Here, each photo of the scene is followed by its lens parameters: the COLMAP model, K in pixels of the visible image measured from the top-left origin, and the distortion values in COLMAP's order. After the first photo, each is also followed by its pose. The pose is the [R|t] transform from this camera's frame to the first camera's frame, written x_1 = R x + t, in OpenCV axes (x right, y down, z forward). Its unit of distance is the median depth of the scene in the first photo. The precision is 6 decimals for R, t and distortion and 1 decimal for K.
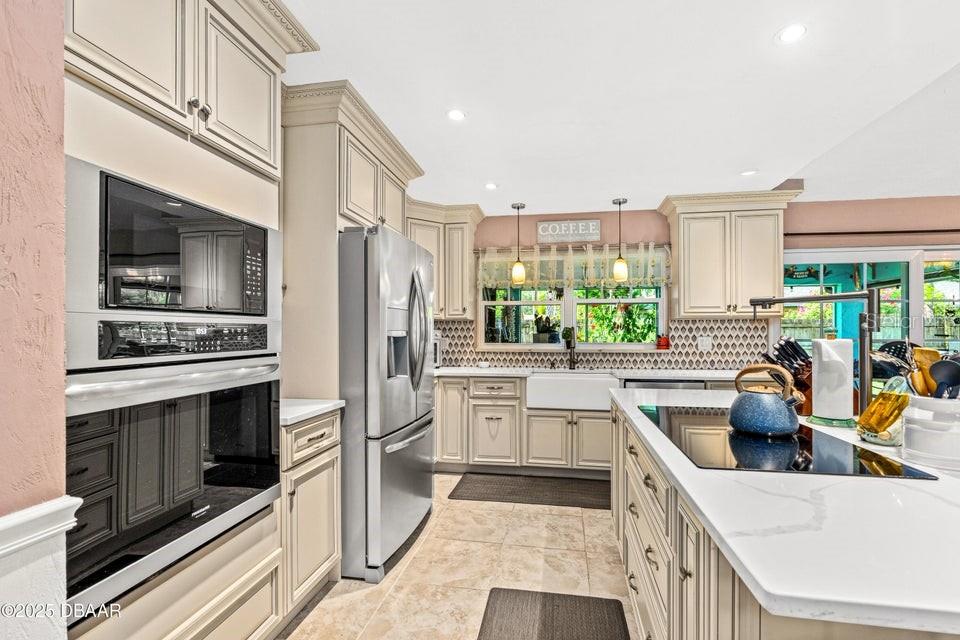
lens RADIAL K [[434.4, 0, 501.7], [0, 434.4, 334.2], [0, 0, 1]] dist [-0.009986, 0.004007]
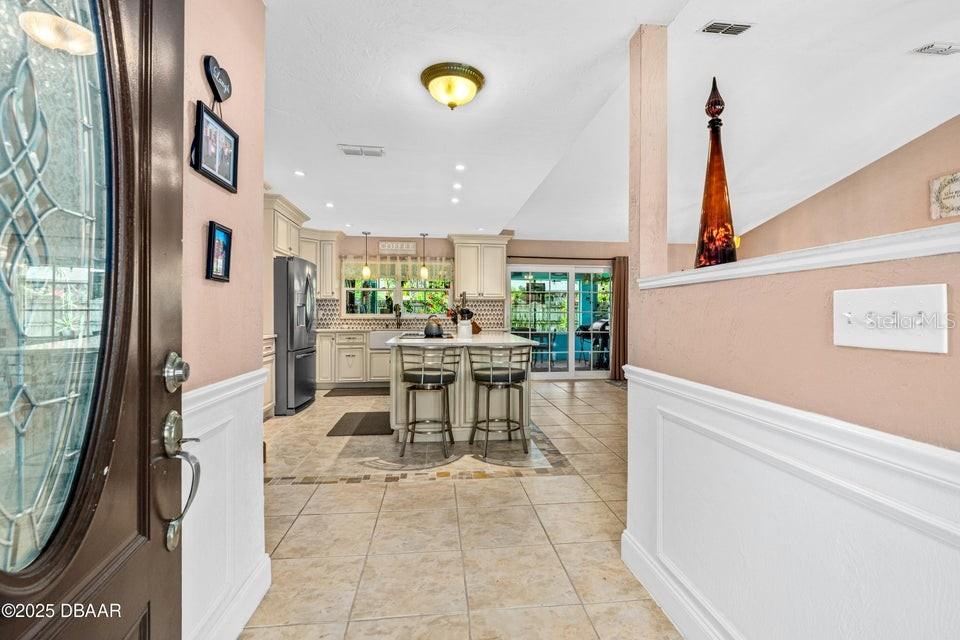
lens RADIAL K [[434.4, 0, 486.0], [0, 434.4, 312.3], [0, 0, 1]] dist [-0.009986, 0.004007]
pose [[0.966804, 0.001681, 0.255515, 0.057973], [0.000075, 0.999976, -0.006865, 0.029807], [-0.255520, 0.006656, 0.966781, -0.777031]]
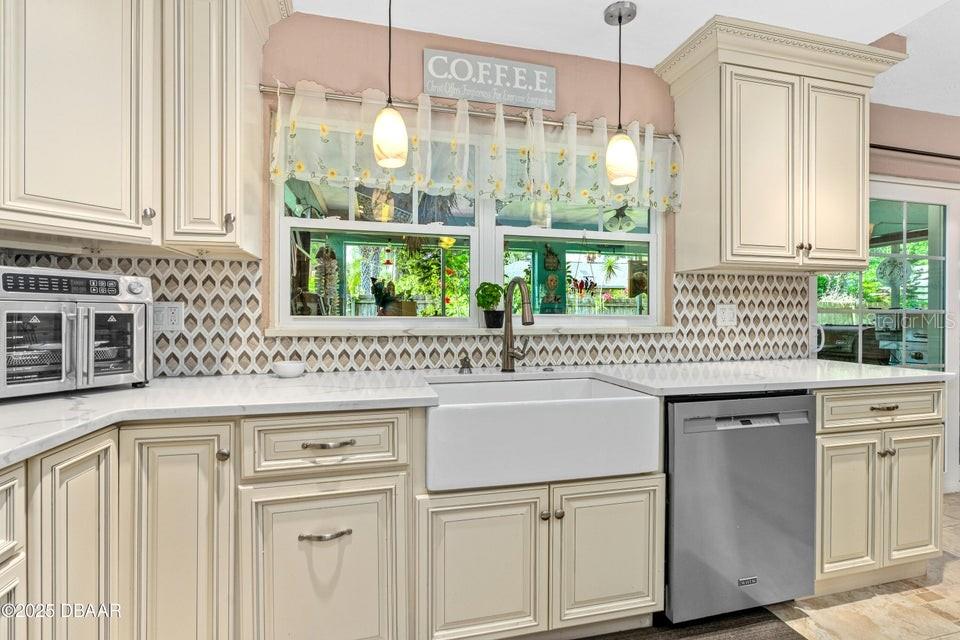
lens RADIAL K [[434.4, 0, 520.9], [0, 434.4, 315.5], [0, 0, 1]] dist [-0.009986, 0.004007]
pose [[0.892162, 0.003538, 0.451701, -0.033341], [-0.004153, 0.999991, 0.000369, 0.021286], [-0.451696, -0.002205, 0.892169, 0.591577]]
